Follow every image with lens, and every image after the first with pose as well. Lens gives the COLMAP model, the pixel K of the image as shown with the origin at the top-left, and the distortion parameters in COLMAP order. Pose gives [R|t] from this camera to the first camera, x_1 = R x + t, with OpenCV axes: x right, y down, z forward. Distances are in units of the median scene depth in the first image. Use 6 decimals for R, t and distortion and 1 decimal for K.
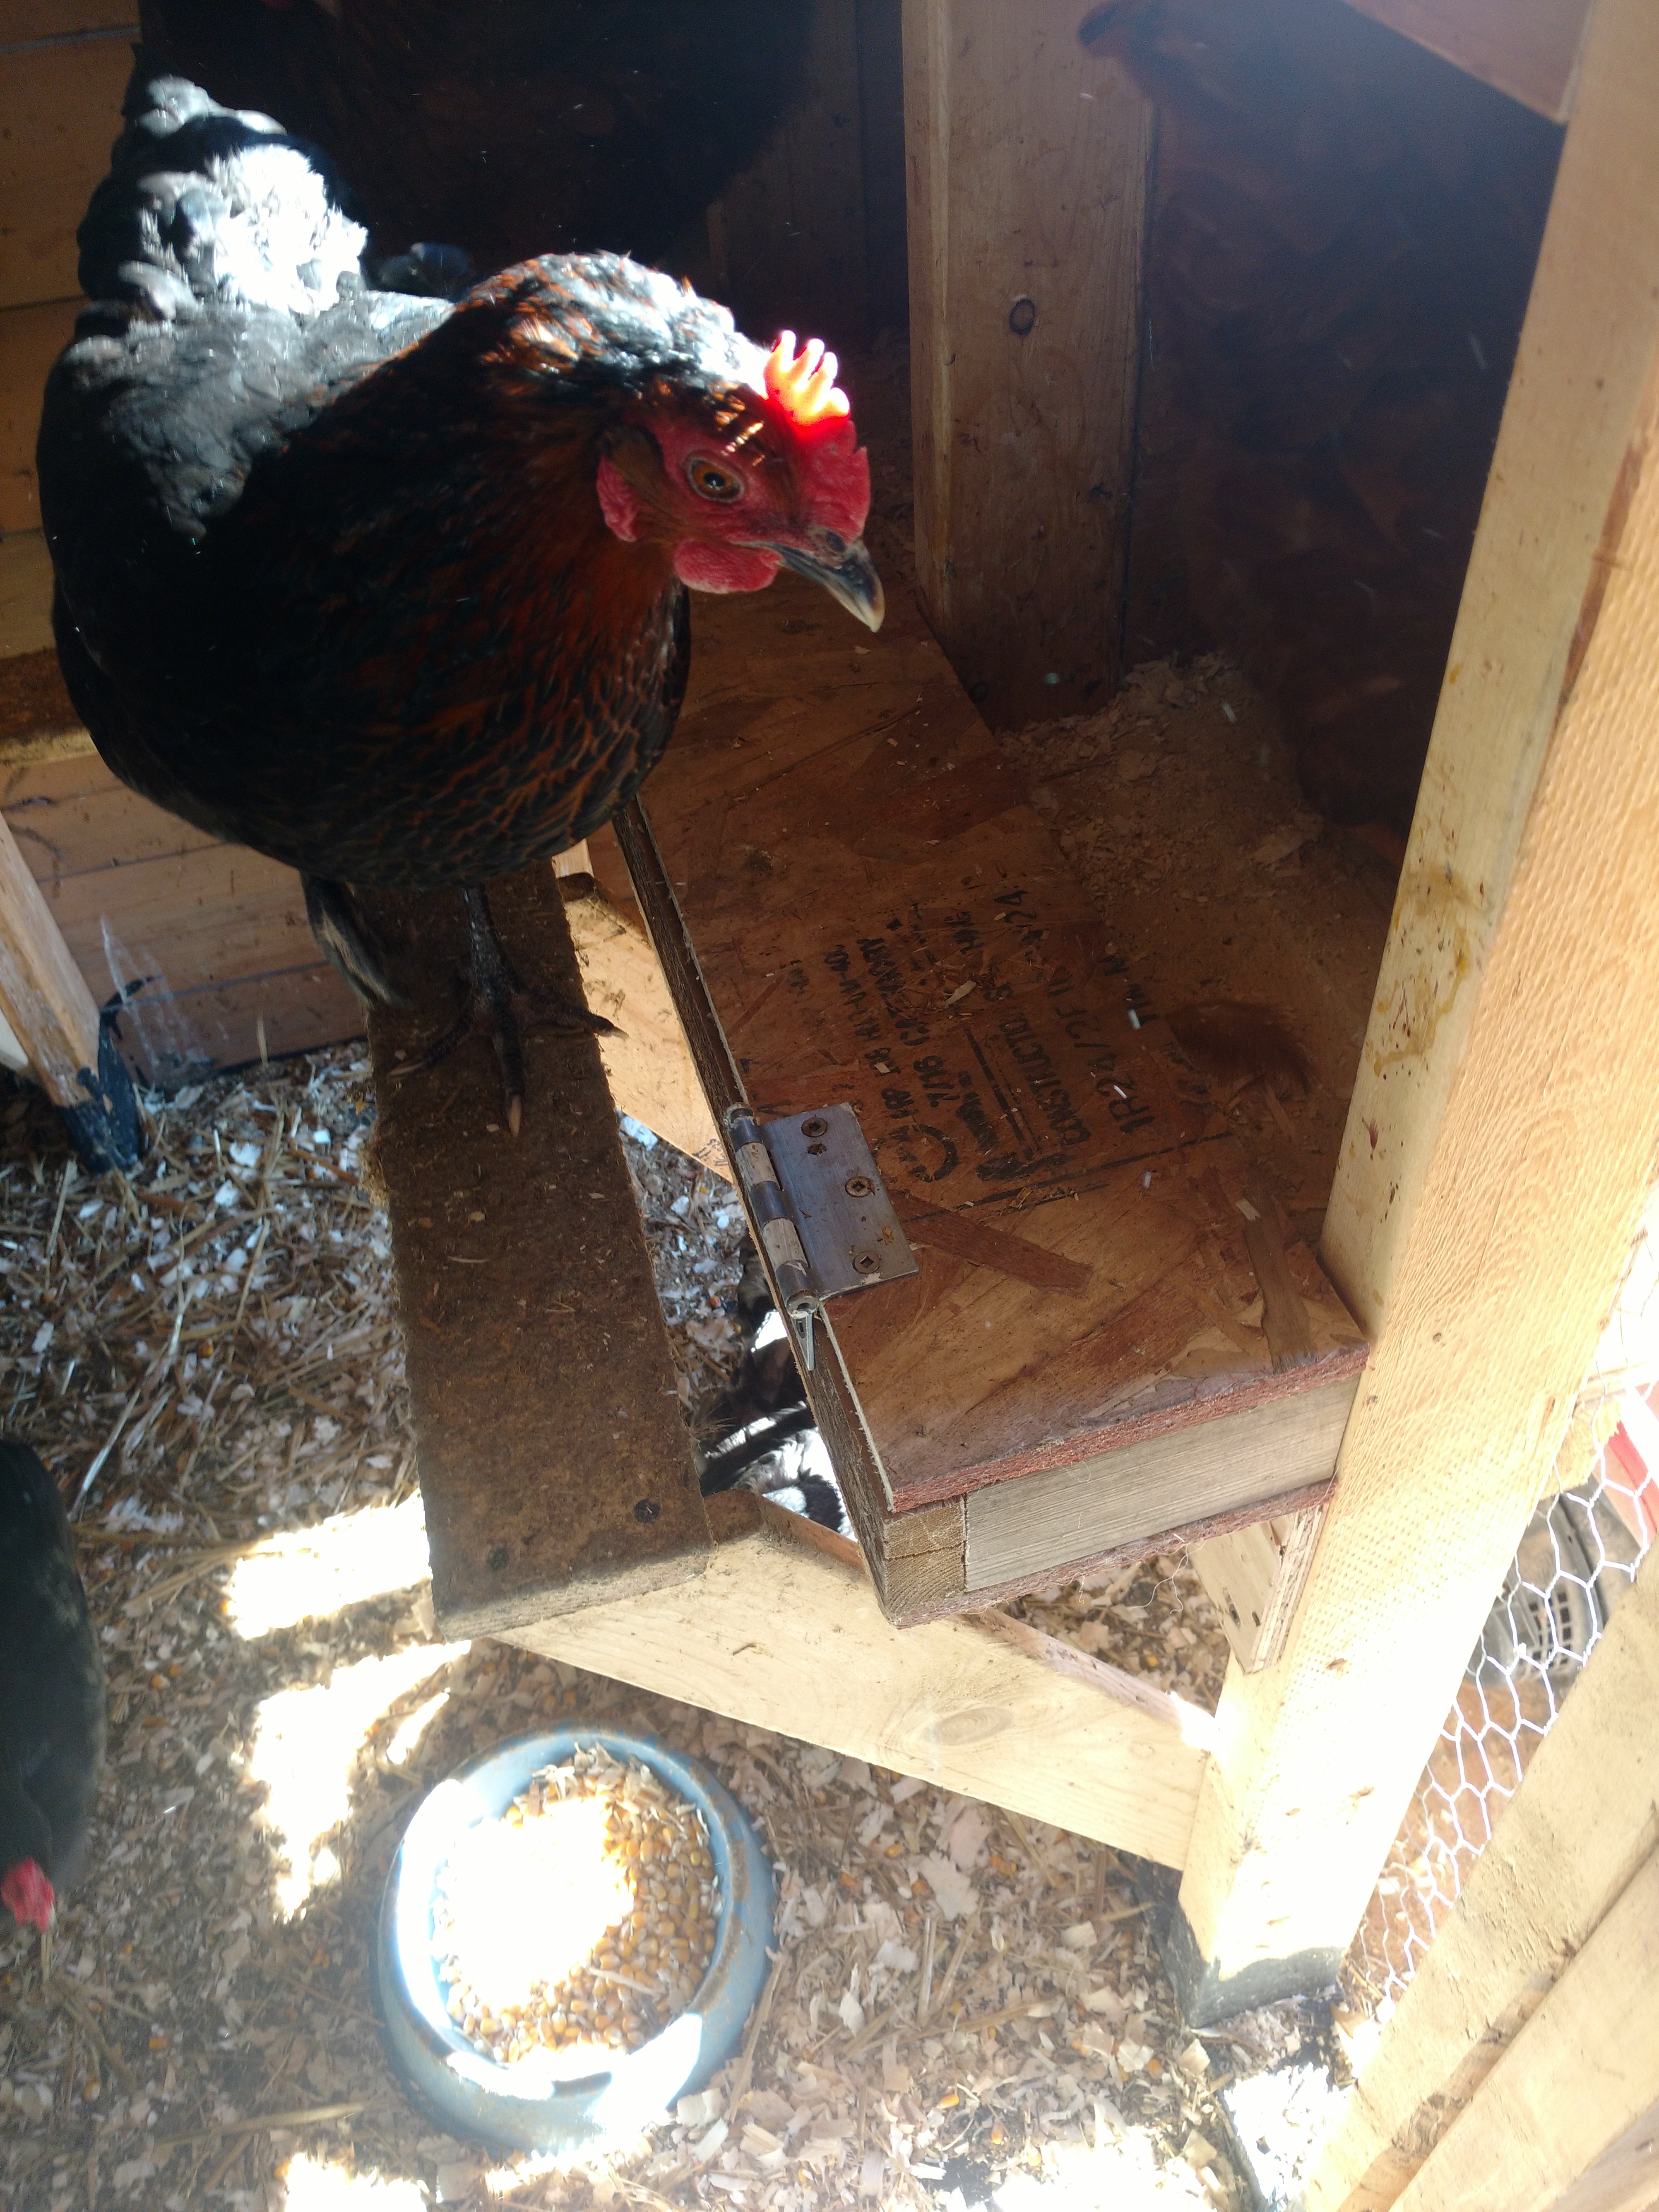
lens RADIAL K [[1677.6, 0, 832.7], [0, 1677.6, 1153.6], [0, 0, 1]] dist [-0.014359, 0.041176]
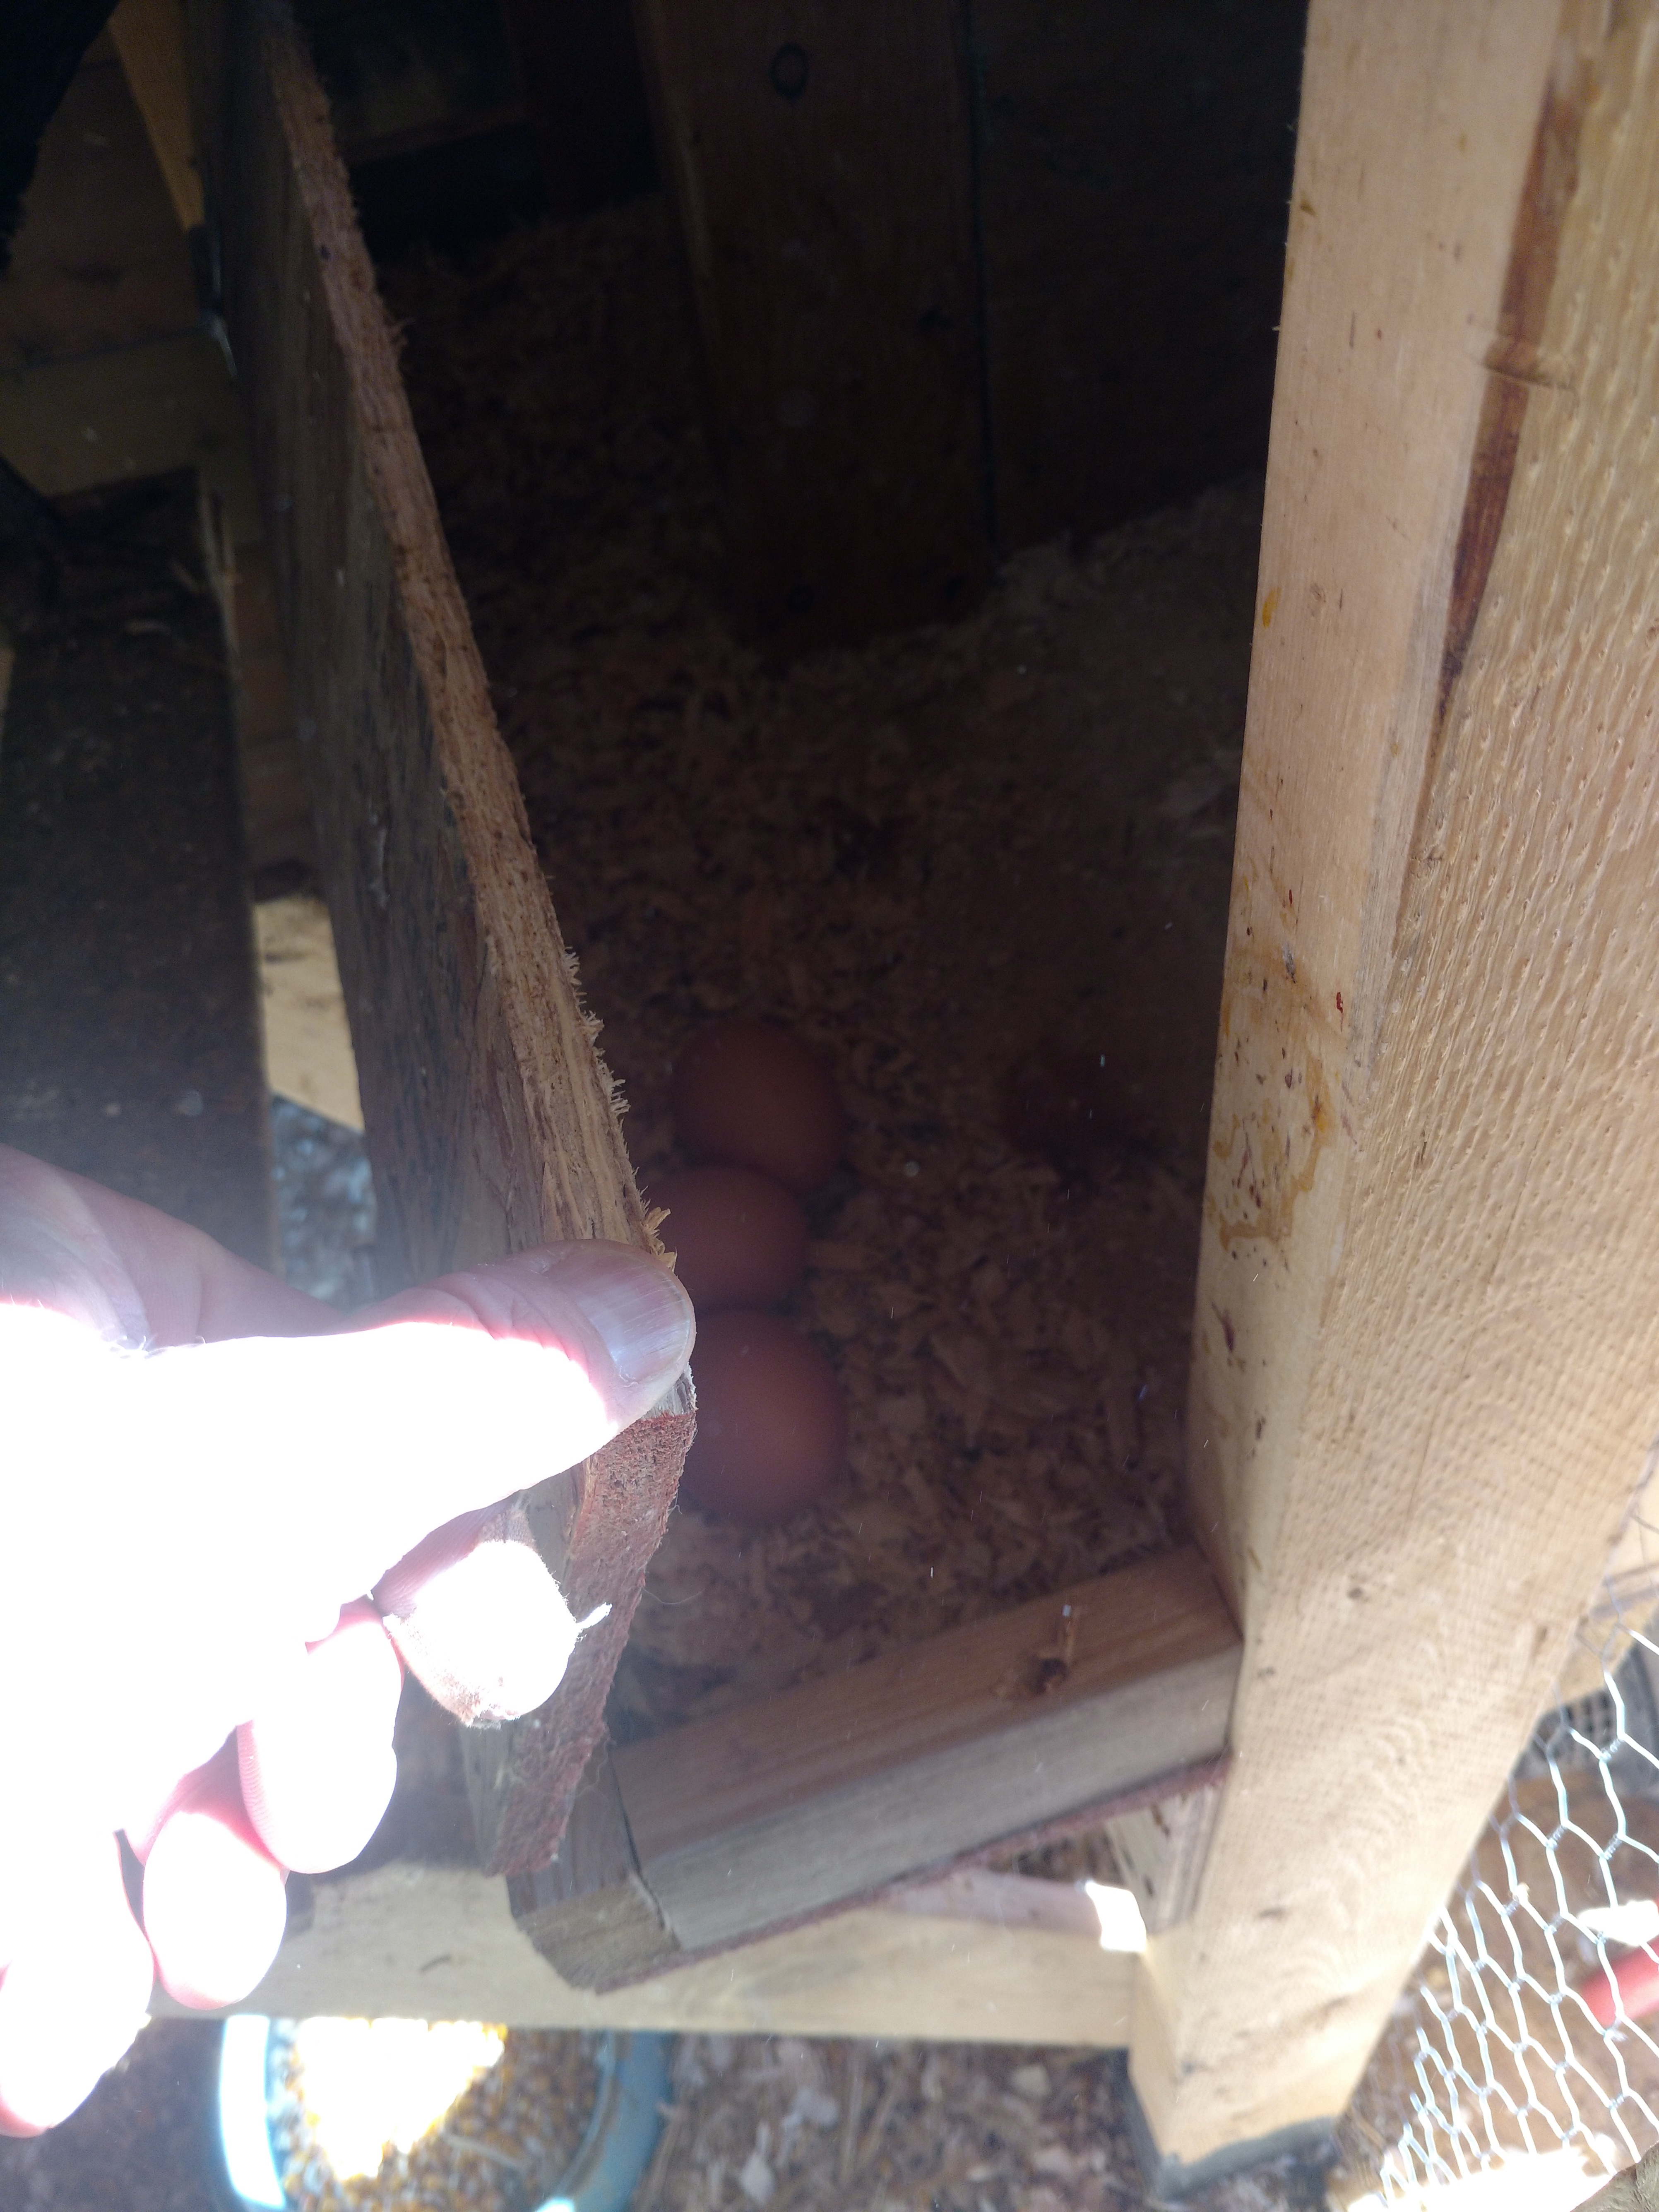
lens RADIAL K [[1732.4, 0, 834.0], [0, 1732.4, 1148.2], [0, 0, 1]] dist [-0.026581, 0.029868]
pose [[0.999202, -0.032051, -0.023829, 0.110138], [0.033315, 0.997948, 0.054687, -0.068386], [0.022027, -0.055438, 0.998219, 0.203278]]
